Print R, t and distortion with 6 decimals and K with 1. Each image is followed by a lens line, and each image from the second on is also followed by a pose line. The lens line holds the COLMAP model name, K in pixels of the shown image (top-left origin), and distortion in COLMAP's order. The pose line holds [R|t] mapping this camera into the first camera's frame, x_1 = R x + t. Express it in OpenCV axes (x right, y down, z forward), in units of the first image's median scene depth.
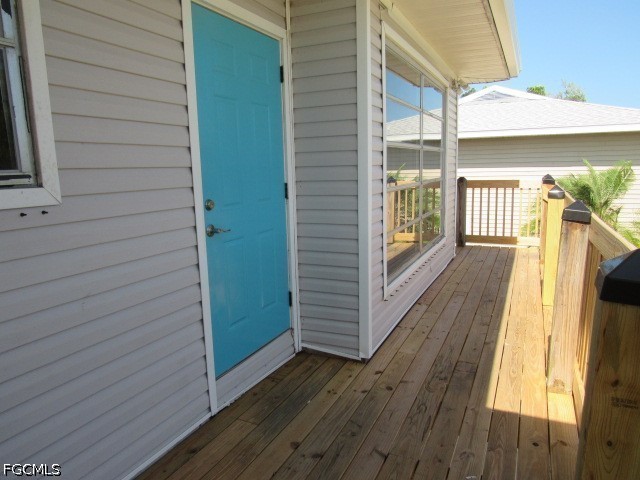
lens RADIAL K [[461.2, 0, 317.9], [0, 461.2, 241.6], [0, 0, 1]] dist [-0.020158, 0.004537]
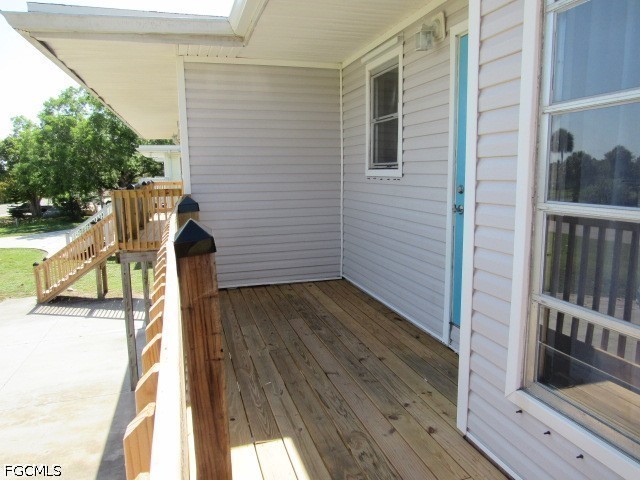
lens RADIAL K [[461.2, 0, 317.9], [0, 461.2, 241.6], [0, 0, 1]] dist [-0.020158, 0.004537]
pose [[-0.753312, 0.128916, -0.644904, 0.894224], [-0.077268, 0.956460, 0.281451, -0.264200], [0.653108, 0.261851, -0.710552, 1.652107]]
